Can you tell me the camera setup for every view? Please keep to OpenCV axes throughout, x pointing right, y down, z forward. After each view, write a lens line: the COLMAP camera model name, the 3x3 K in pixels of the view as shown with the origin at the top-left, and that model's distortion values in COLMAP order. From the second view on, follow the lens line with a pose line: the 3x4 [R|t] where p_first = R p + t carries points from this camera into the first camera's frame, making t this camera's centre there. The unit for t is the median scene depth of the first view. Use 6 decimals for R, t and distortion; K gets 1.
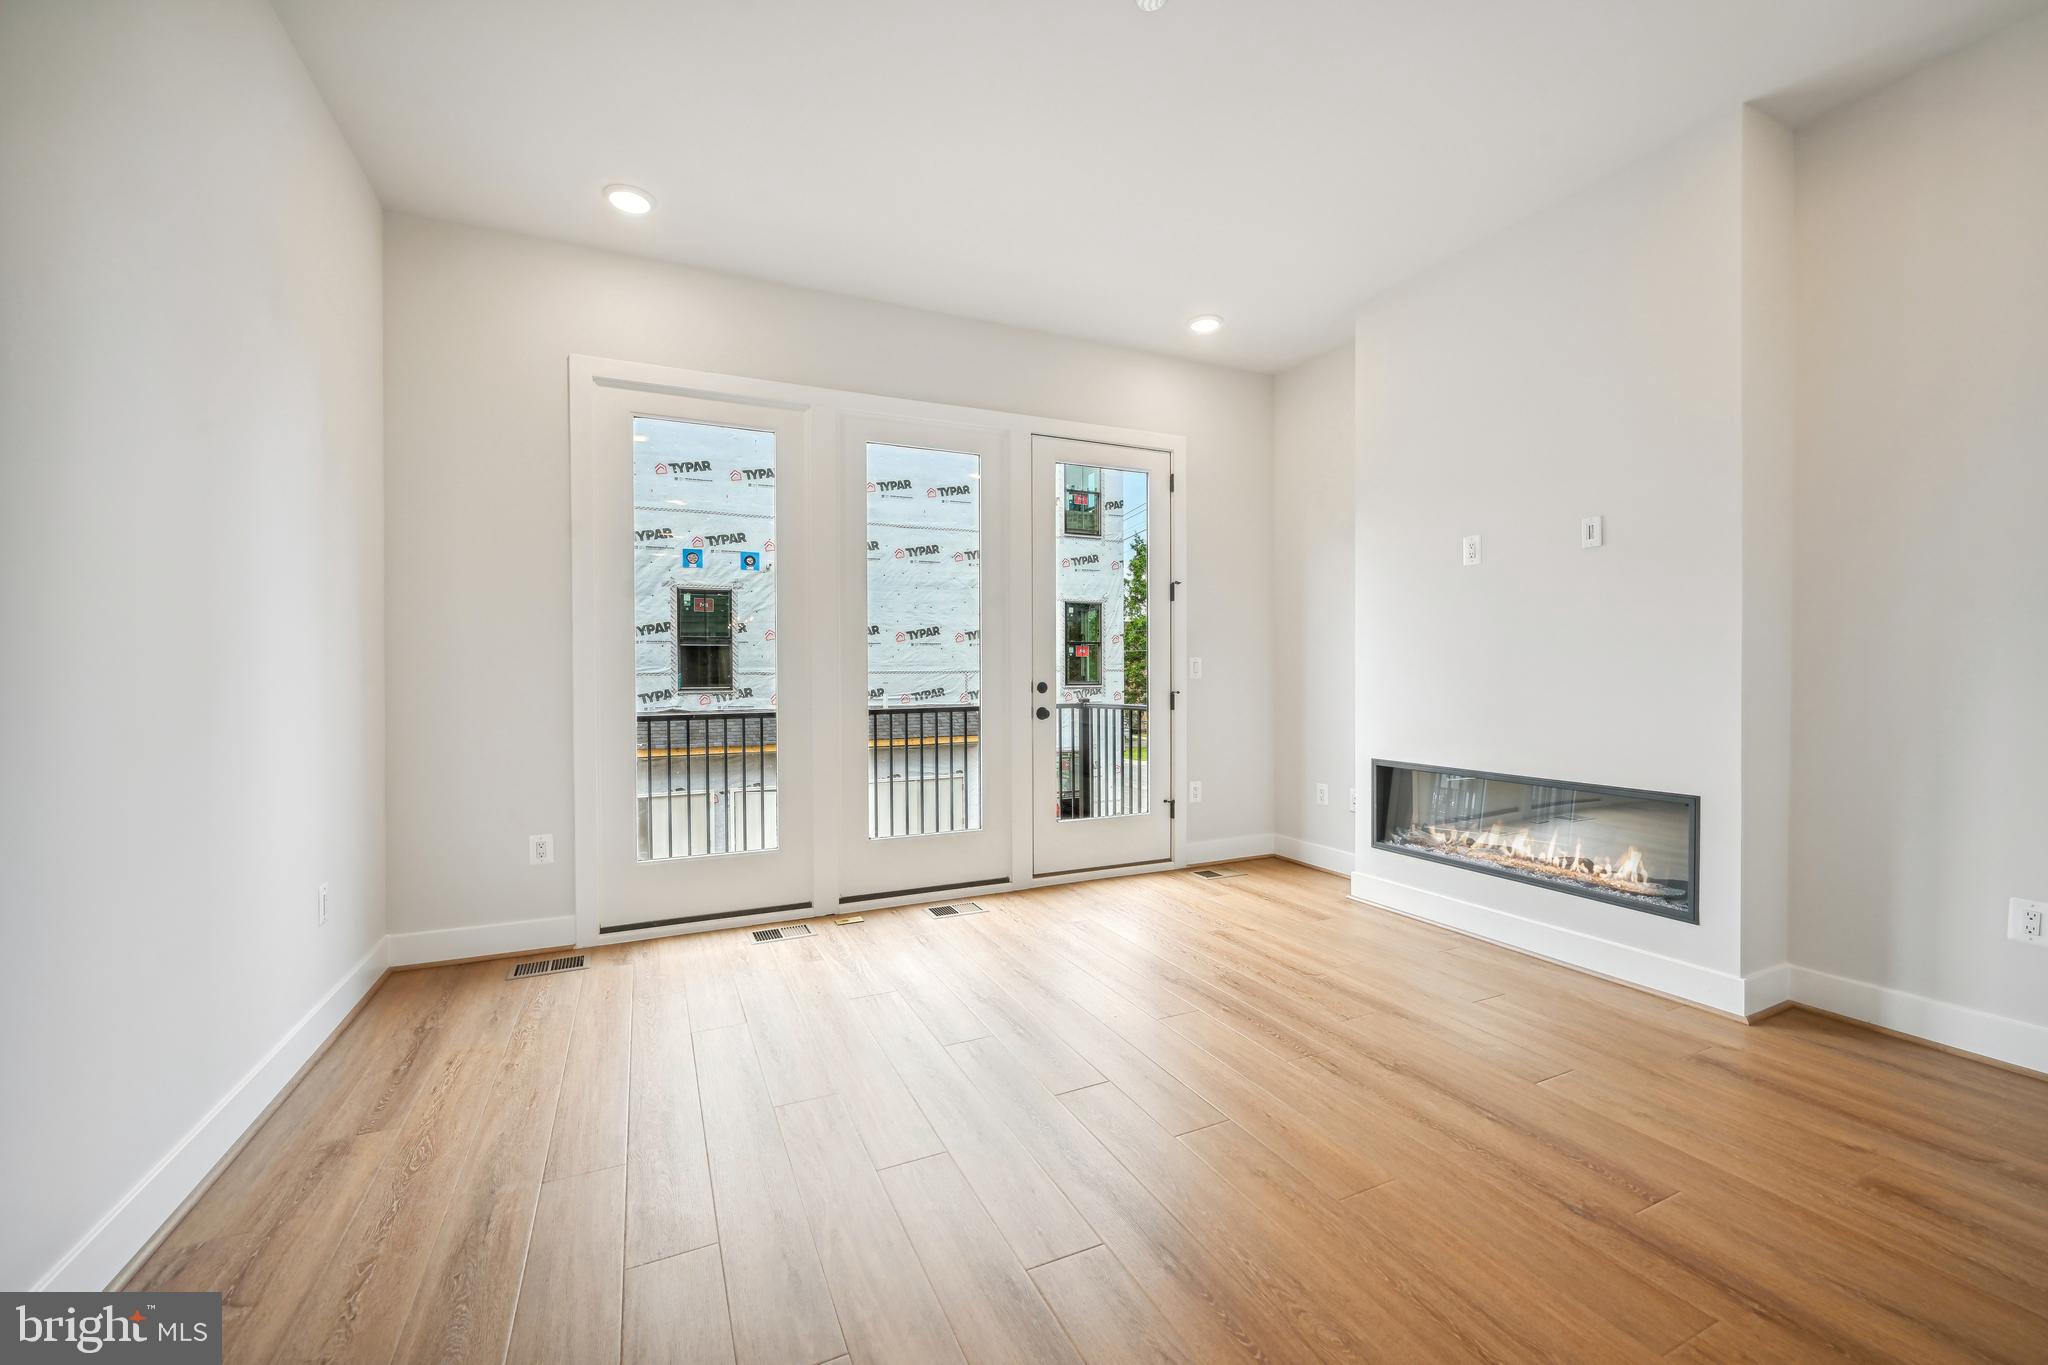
lens RADIAL K [[823.6, 0, 1022.3], [0, 823.6, 676.4], [0, 0, 1]] dist [0.003409, 0.000515]
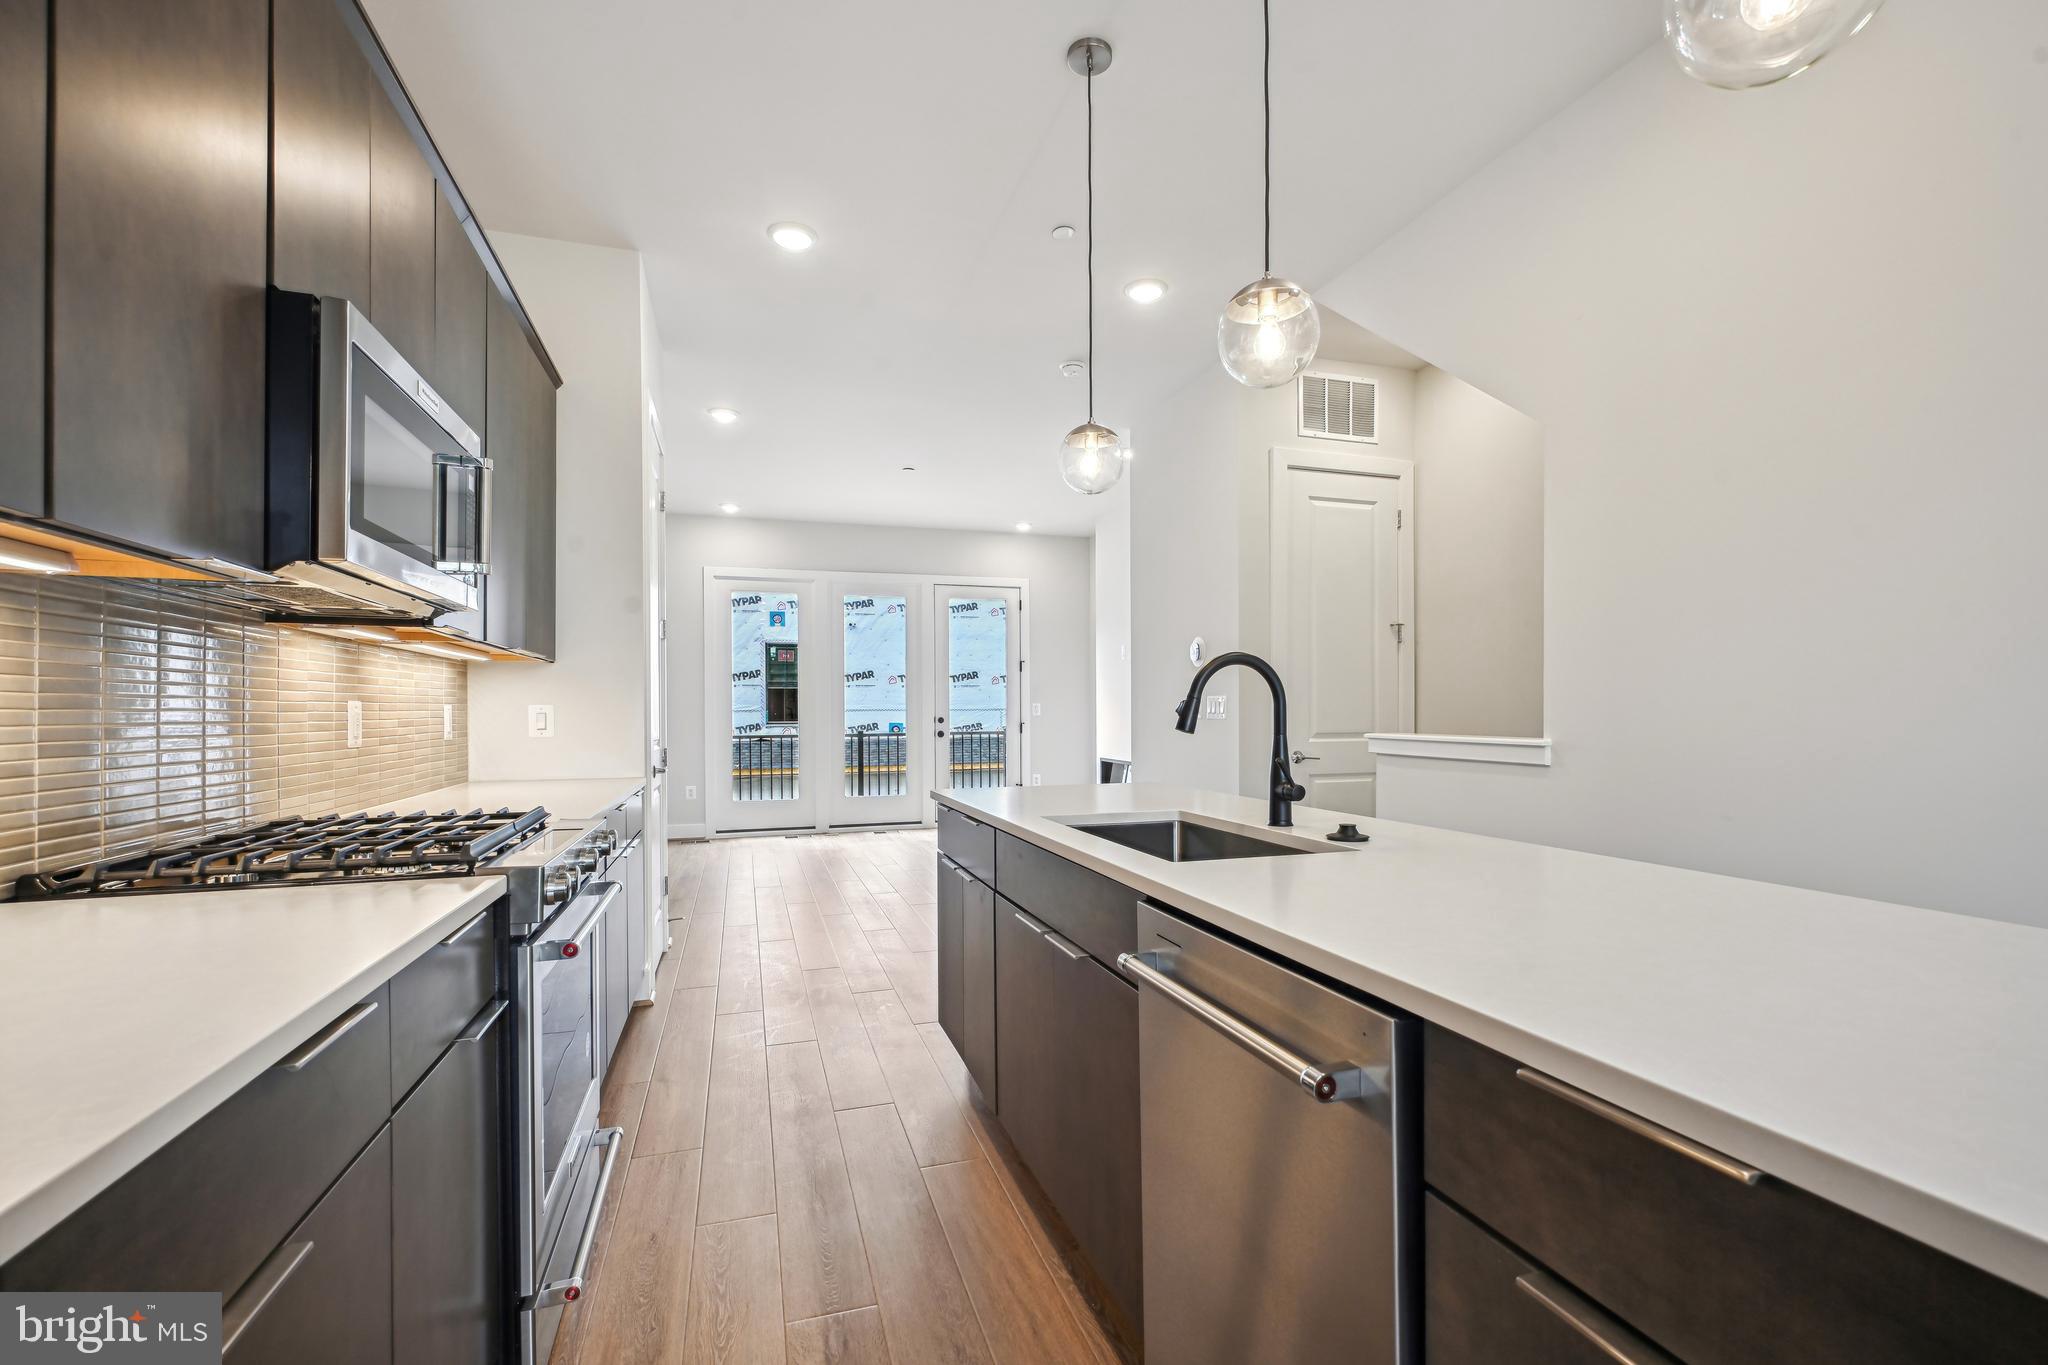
lens RADIAL K [[899.3, 0, 1039.5], [0, 899.3, 709.0], [0, 0, 1]] dist [0.000491, -0.000193]
pose [[0.993647, 0.000450, -0.112537, 0.154522], [-0.000855, 0.999993, -0.003550, -0.001437], [0.112535, 0.003624, 0.993641, -0.323623]]
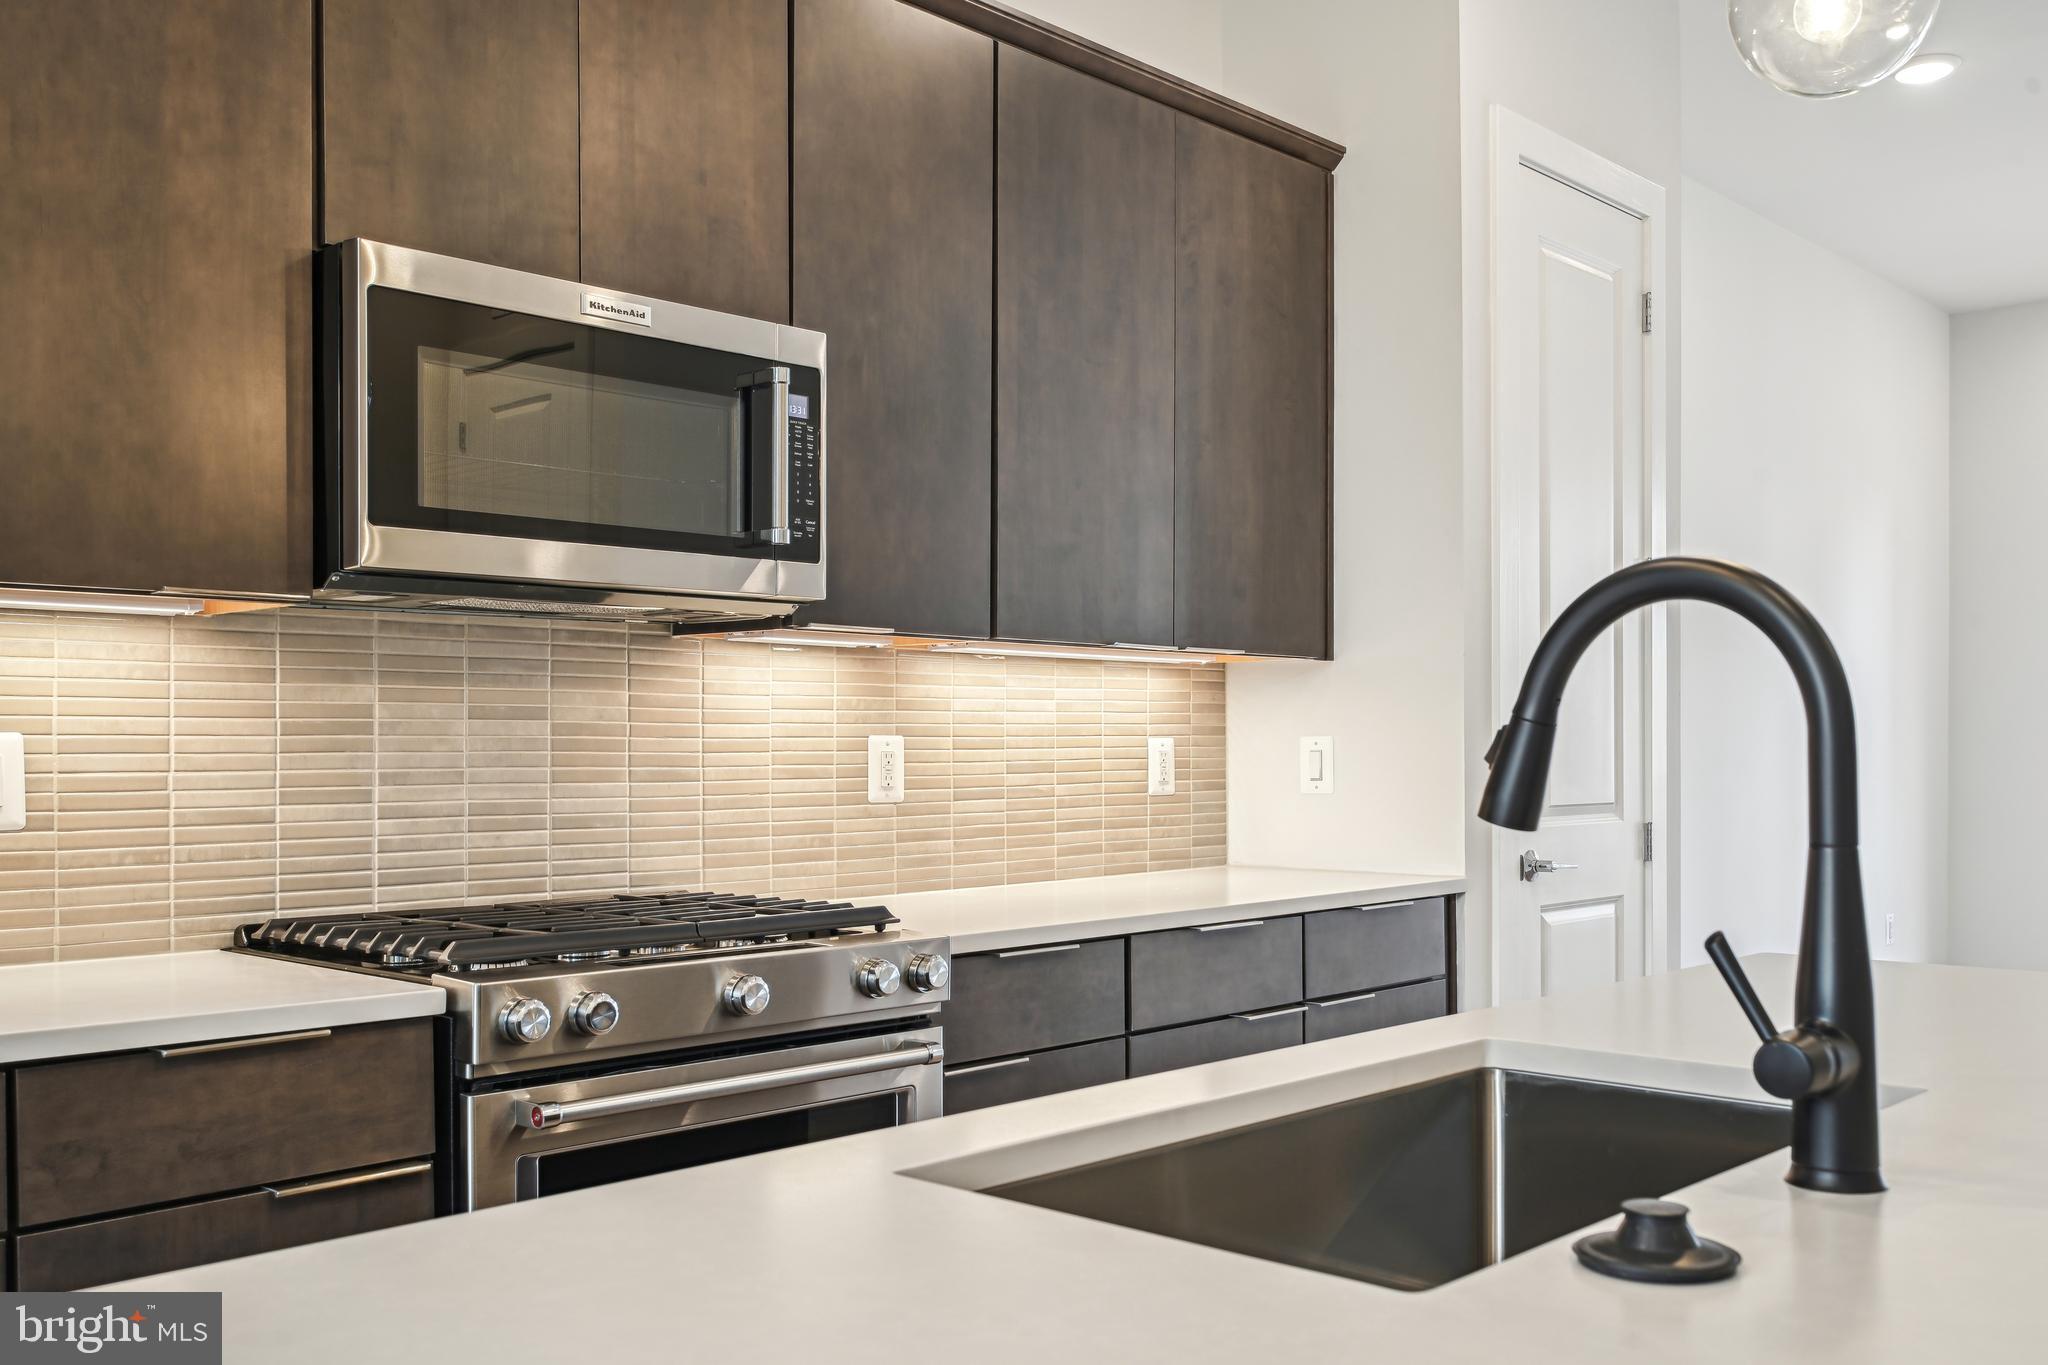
lens RADIAL K [[1820.4, 0, 1027.1], [0, 1820.4, 752.2], [0, 0, 1]] dist [0.007112, -0.000954]
pose [[0.359792, 0.002897, -0.933028, 0.240645], [0.004246, 0.999980, 0.004743, -0.002357], [0.933023, -0.005668, 0.359772, -0.233279]]
